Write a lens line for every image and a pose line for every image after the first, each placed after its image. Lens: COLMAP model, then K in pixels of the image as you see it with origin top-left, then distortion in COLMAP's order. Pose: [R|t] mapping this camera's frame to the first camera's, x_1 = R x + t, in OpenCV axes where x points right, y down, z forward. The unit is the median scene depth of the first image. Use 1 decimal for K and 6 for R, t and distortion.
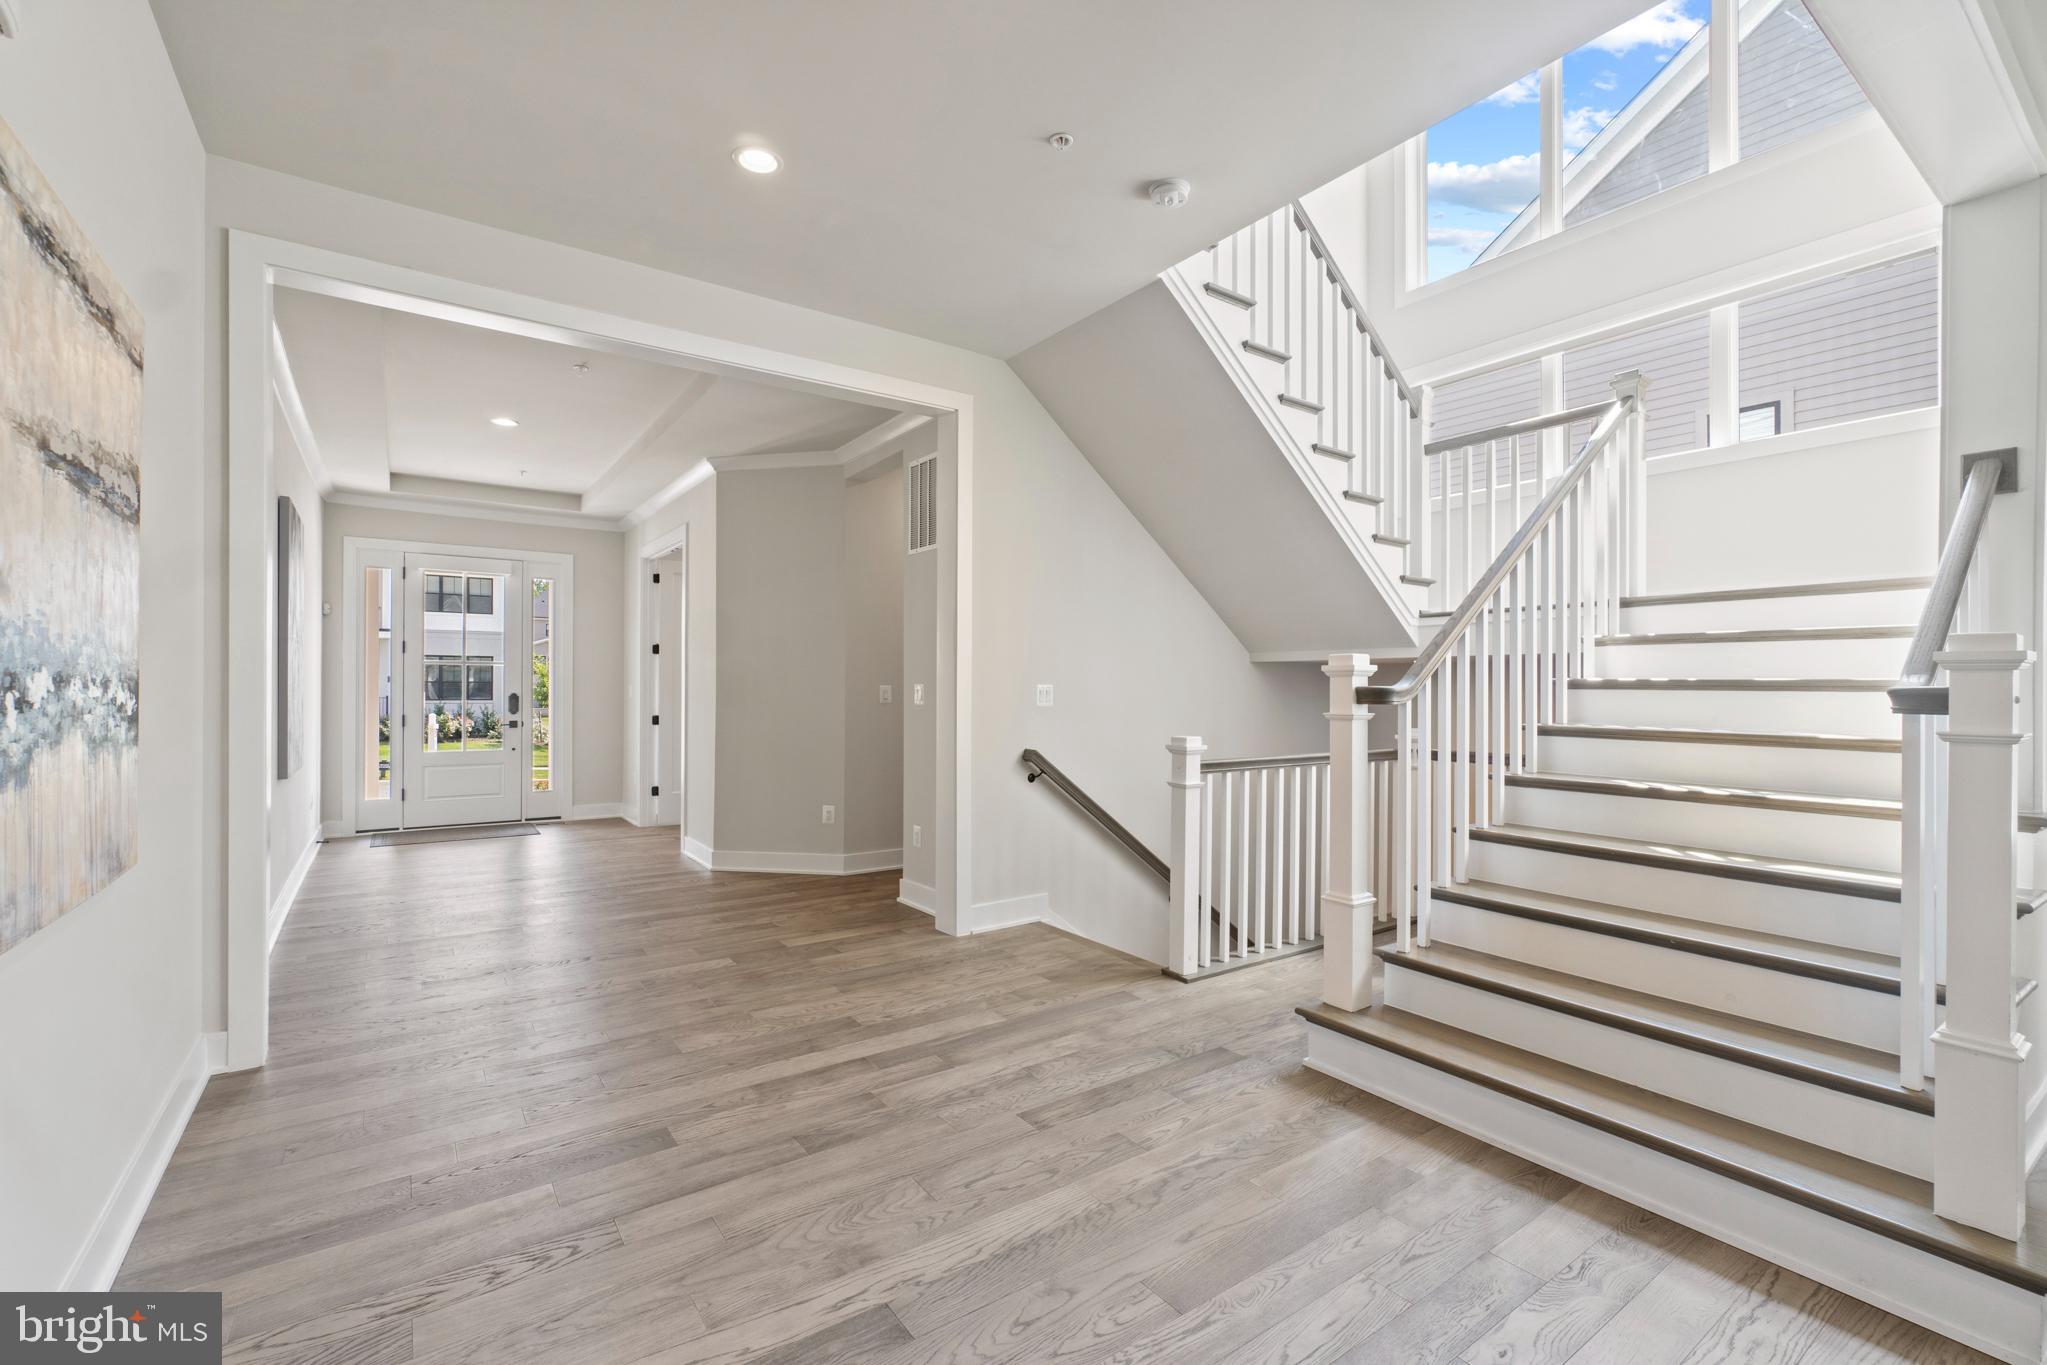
lens RADIAL K [[888.8, 0, 1020.4], [0, 888.8, 688.6], [0, 0, 1]] dist [-0.000488, 0.000125]
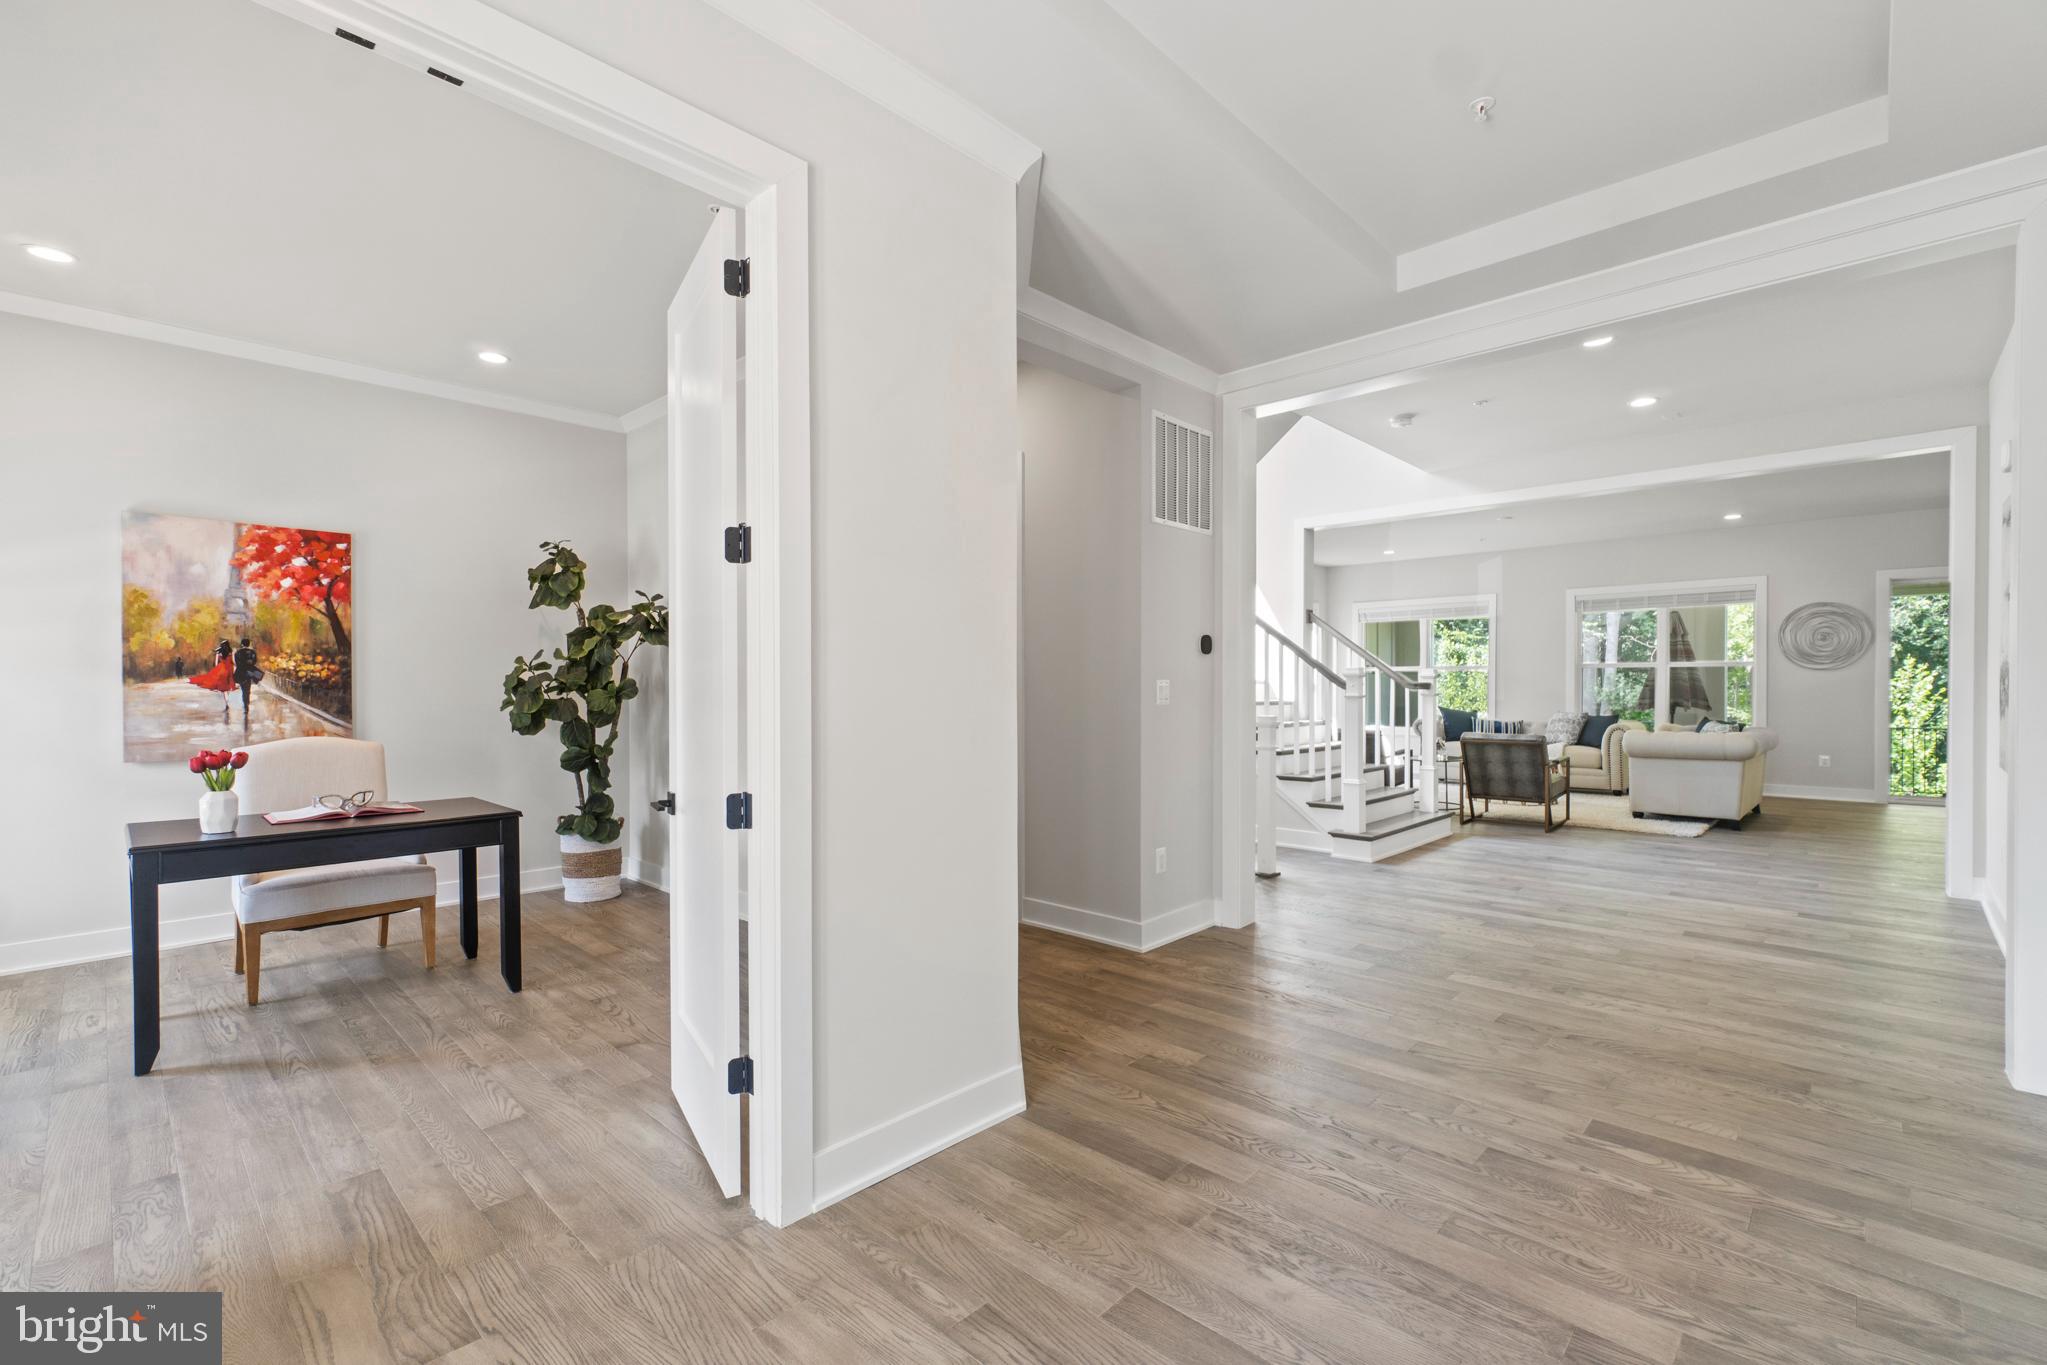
lens RADIAL K [[888.8, 0, 1020.4], [0, 888.8, 688.6], [0, 0, 1]] dist [-0.000488, 0.000125]
pose [[-0.197233, -0.006445, 0.980336, -1.270822], [0.004404, 0.999962, 0.007460, -0.003791], [-0.980347, 0.005789, -0.197197, 1.799180]]
